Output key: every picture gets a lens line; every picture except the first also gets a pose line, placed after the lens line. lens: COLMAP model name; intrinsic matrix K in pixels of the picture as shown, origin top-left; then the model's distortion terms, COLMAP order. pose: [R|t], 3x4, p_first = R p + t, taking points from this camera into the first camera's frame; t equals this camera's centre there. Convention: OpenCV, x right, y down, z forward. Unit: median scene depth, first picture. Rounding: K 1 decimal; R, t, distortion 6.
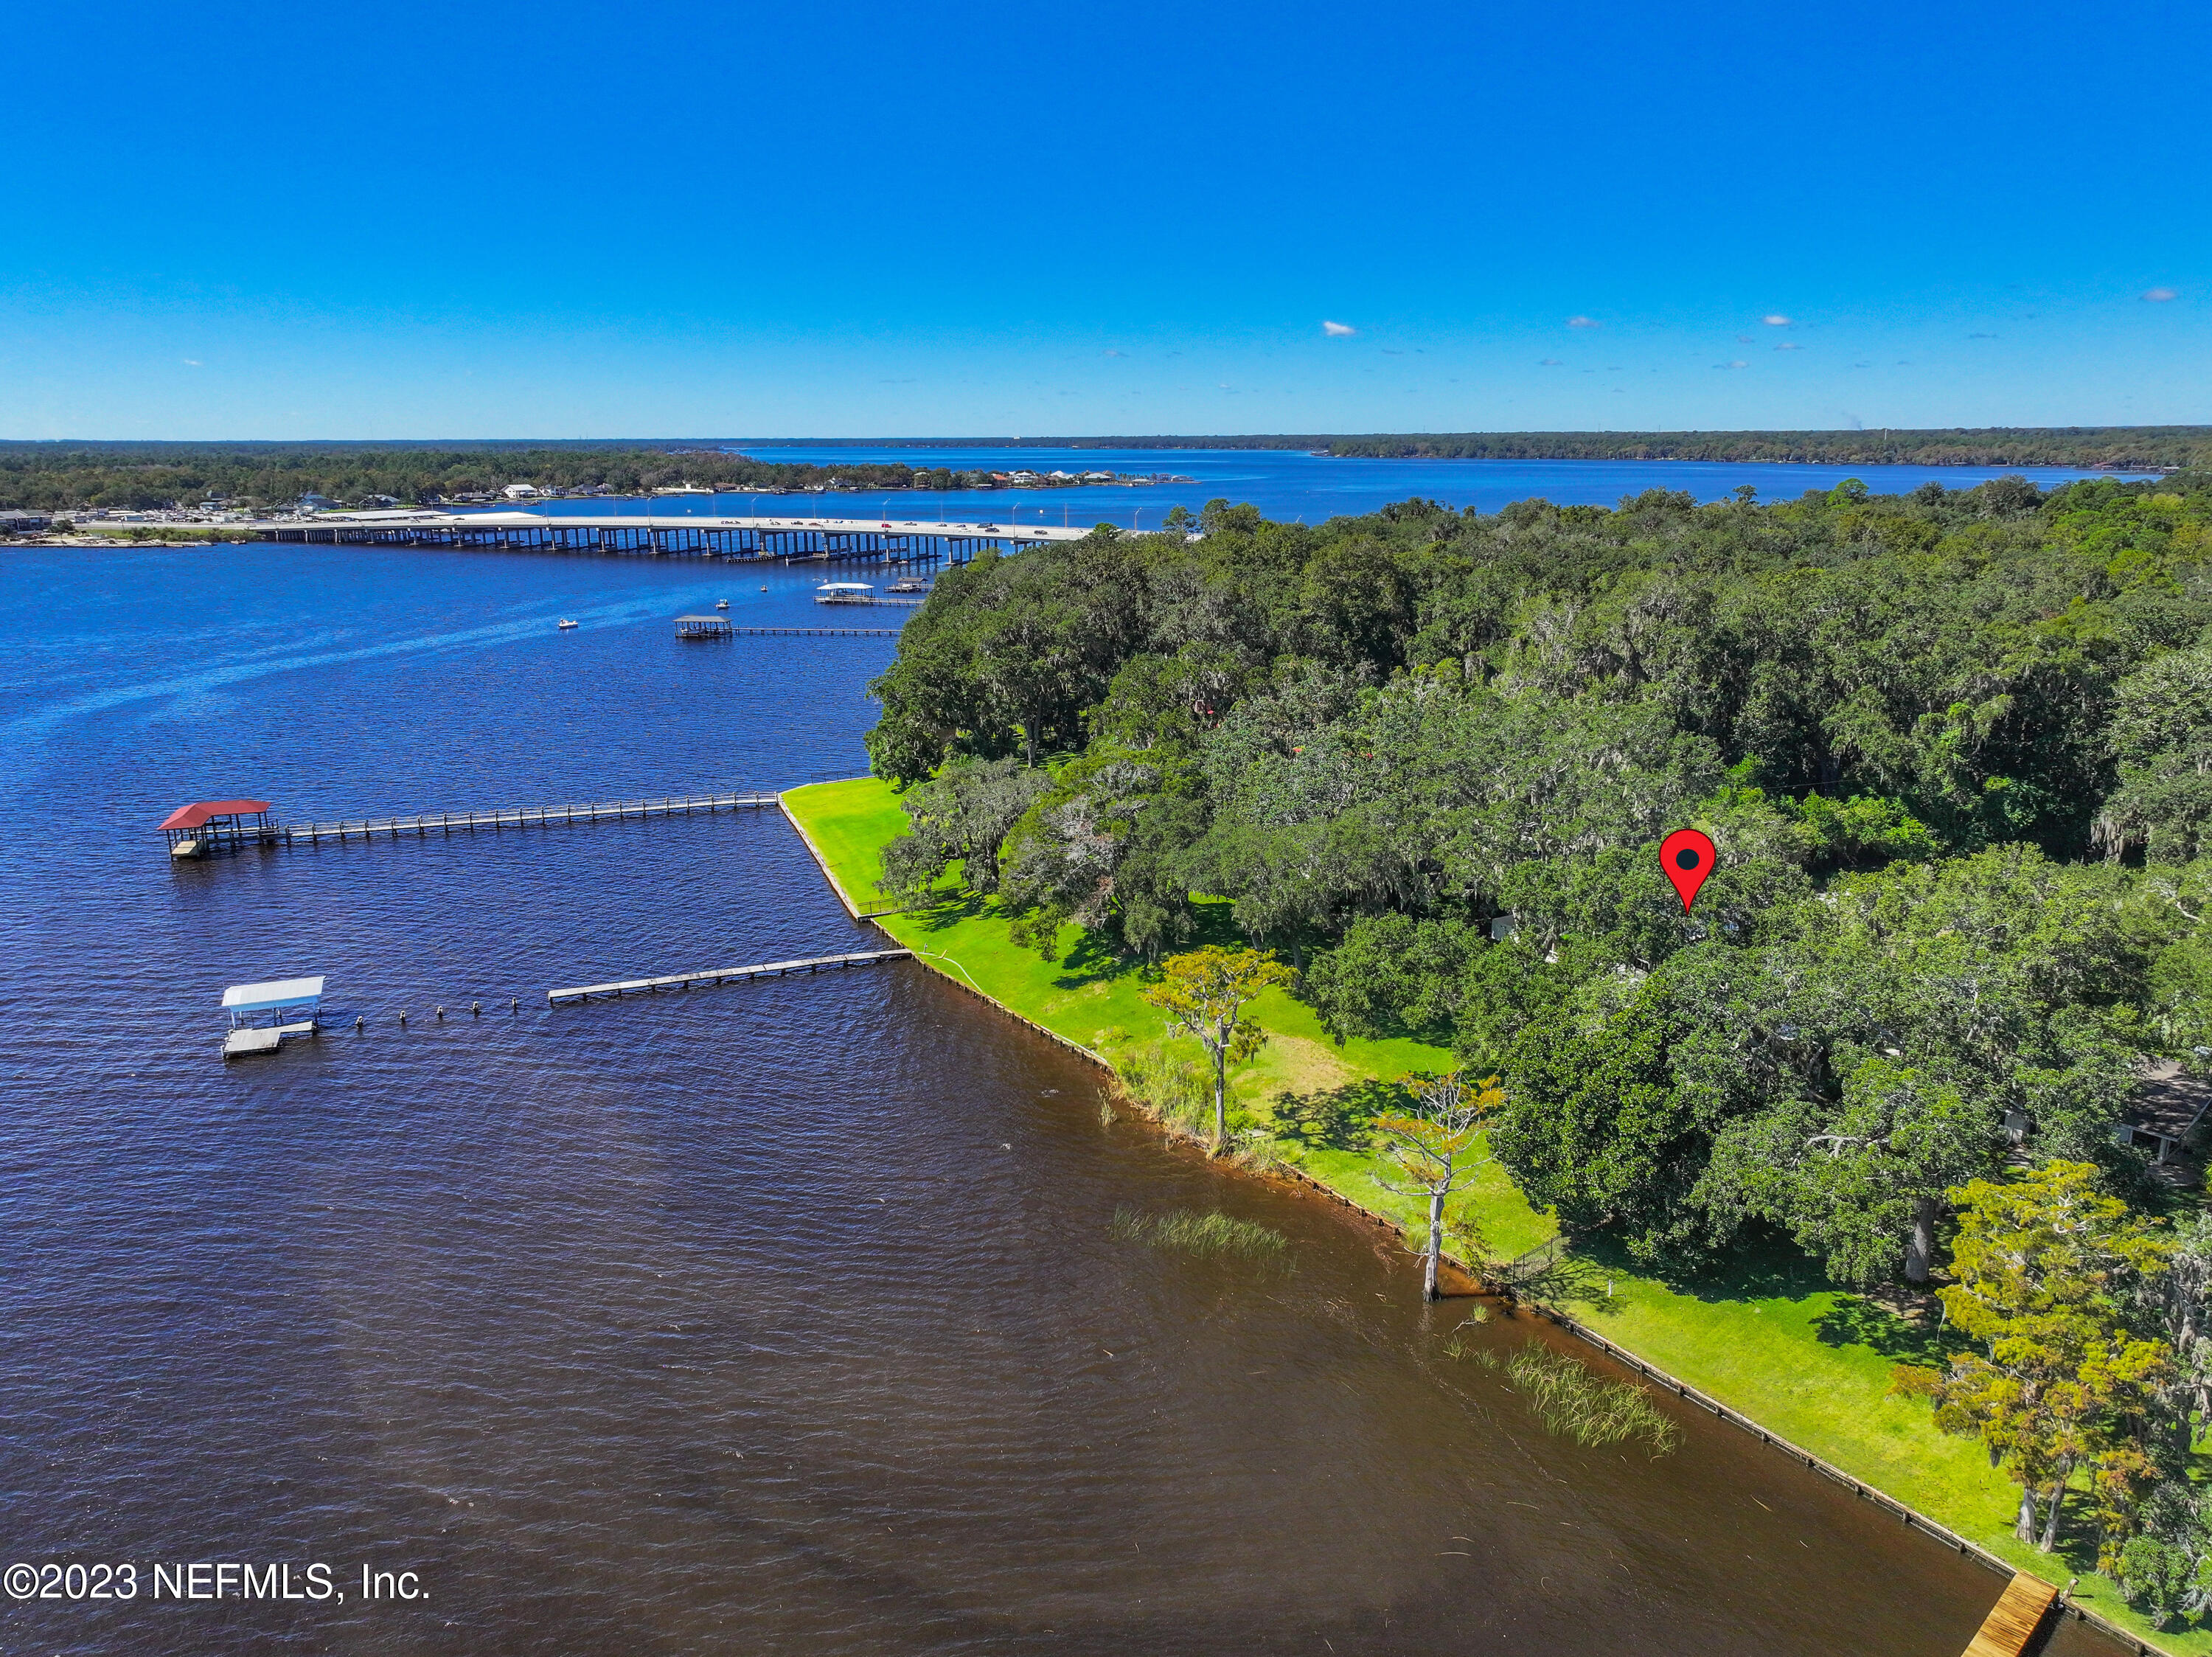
lens RADIAL K [[1548.5, 0, 1106.0], [0, 1548.5, 828.5], [0, 0, 1]] dist [0.022515, -0.000239]
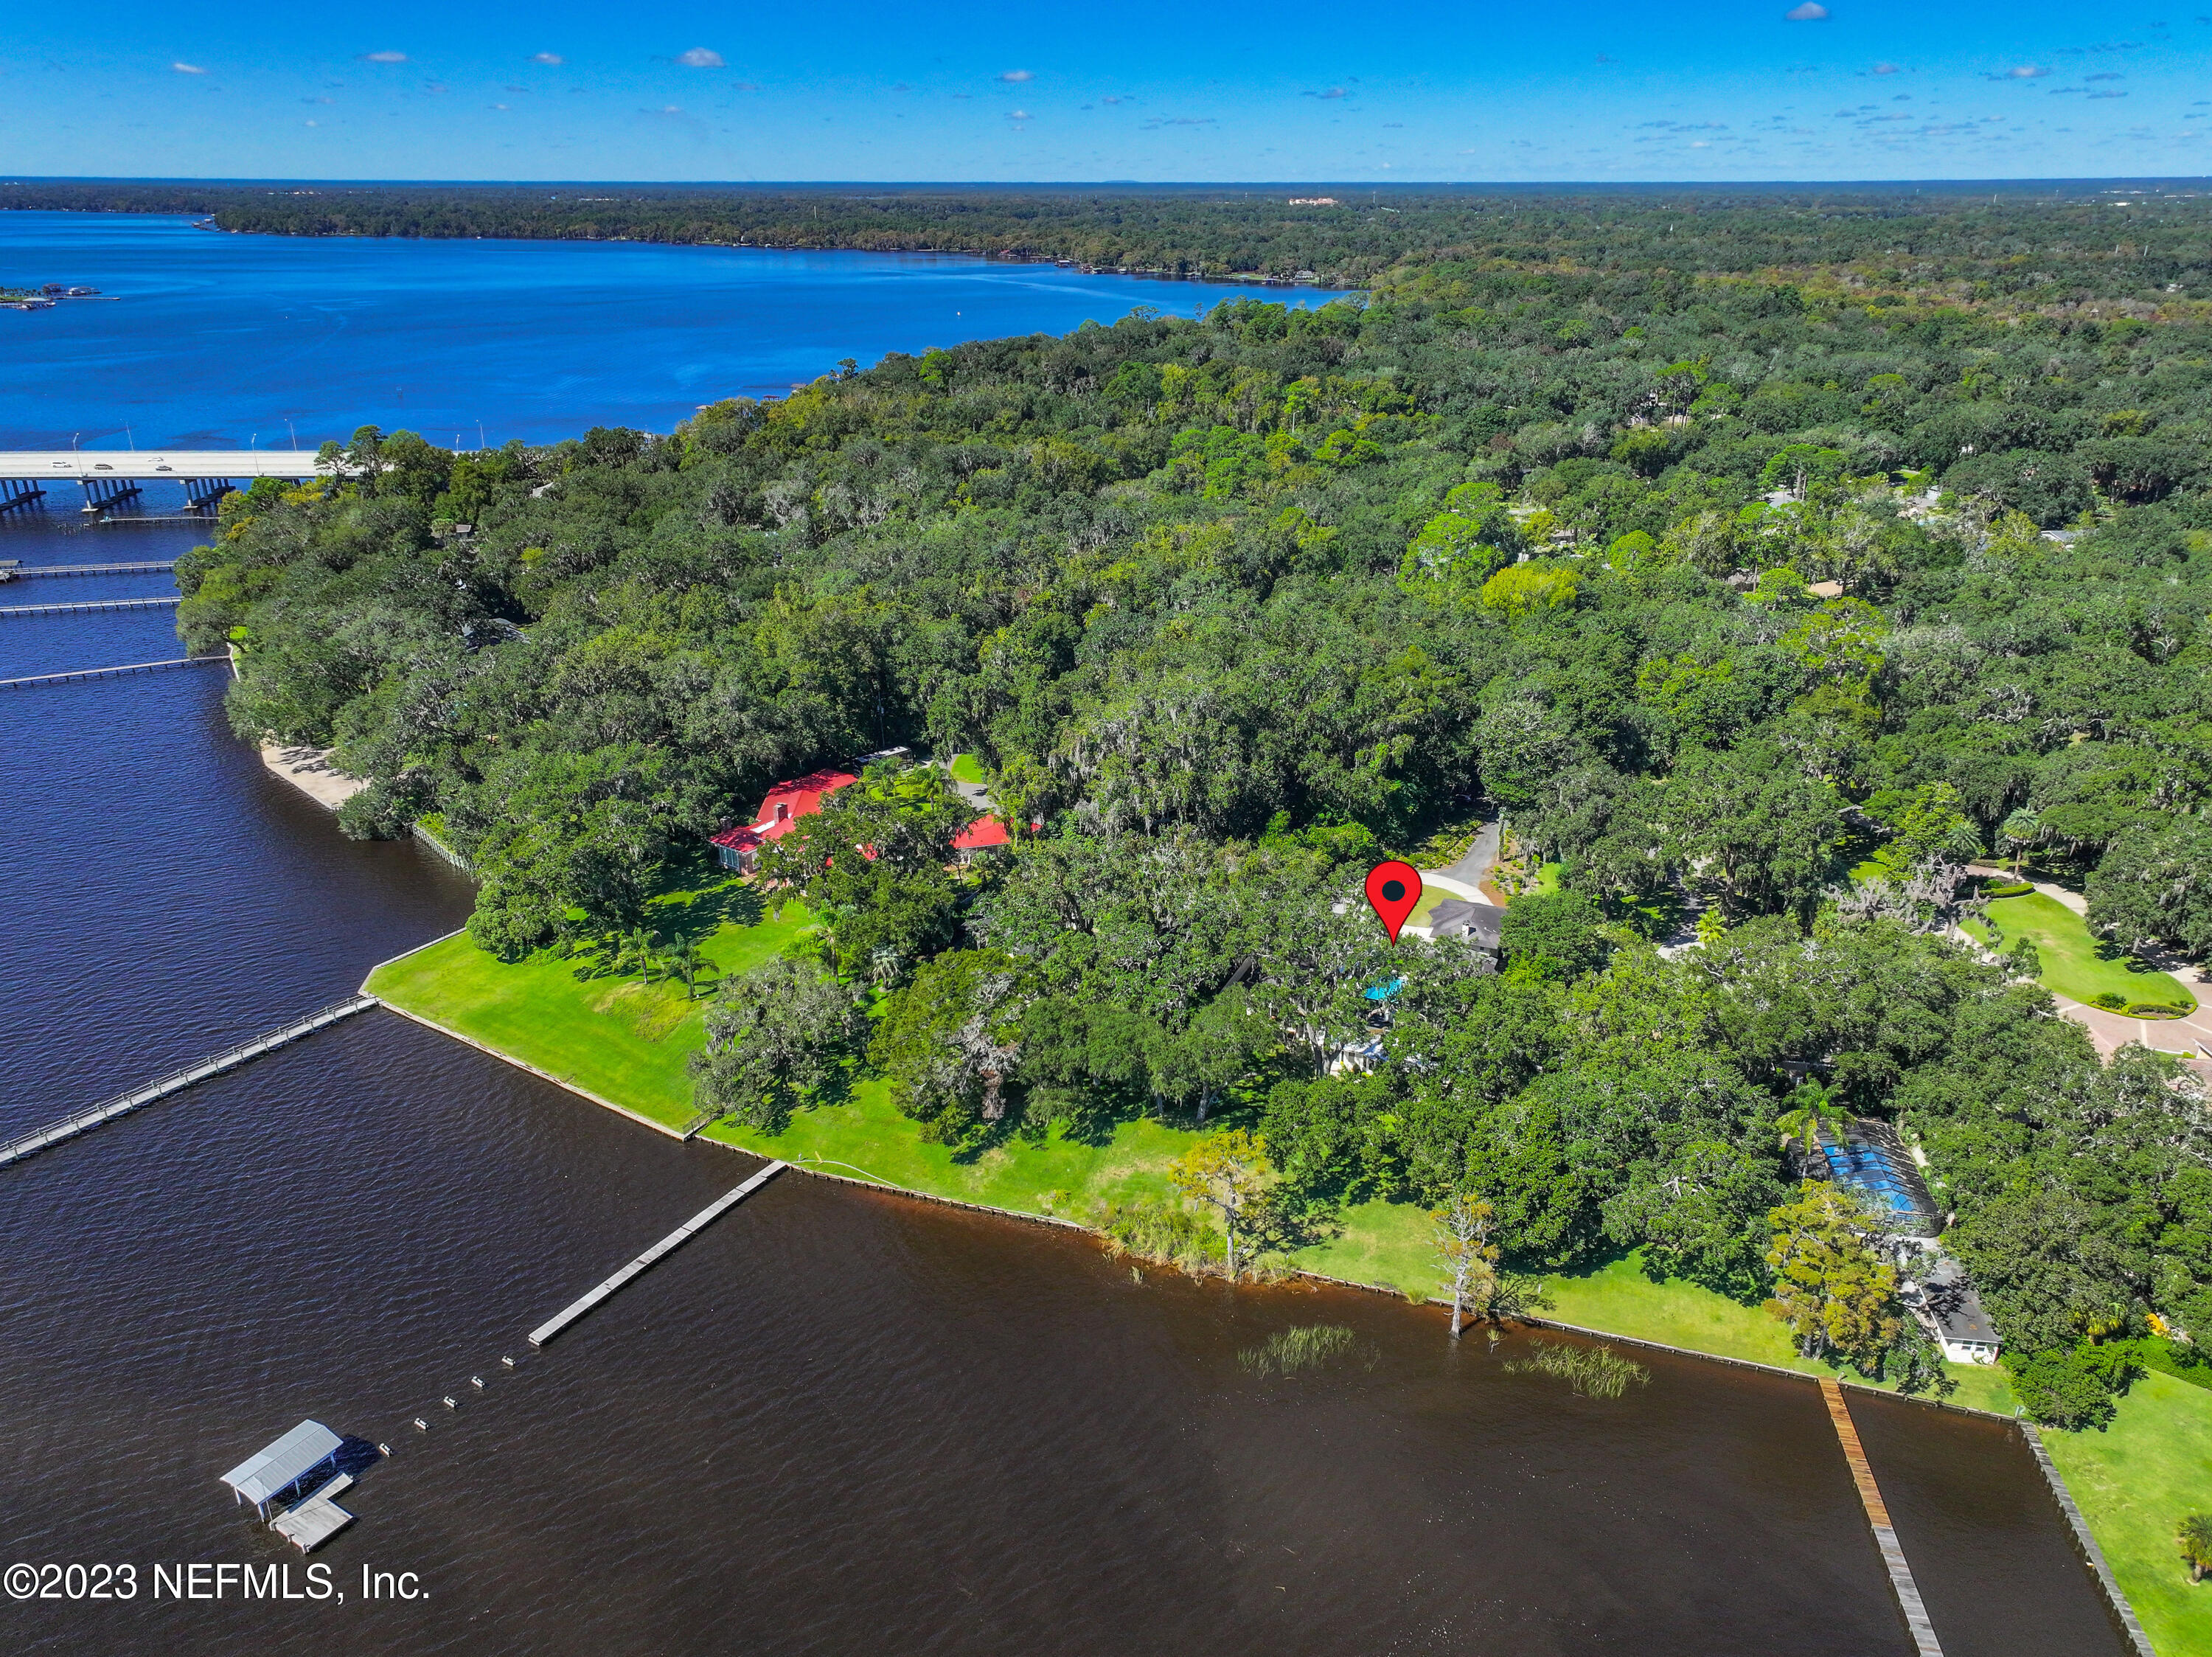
lens RADIAL K [[1548.5, 0, 1106.0], [0, 1548.5, 828.5], [0, 0, 1]] dist [0.022515, -0.000239]
pose [[0.807231, -0.222140, 0.546838, -0.509753], [0.146456, 0.972884, 0.179016, -0.330859], [-0.571777, -0.064419, 0.817876, -0.037158]]
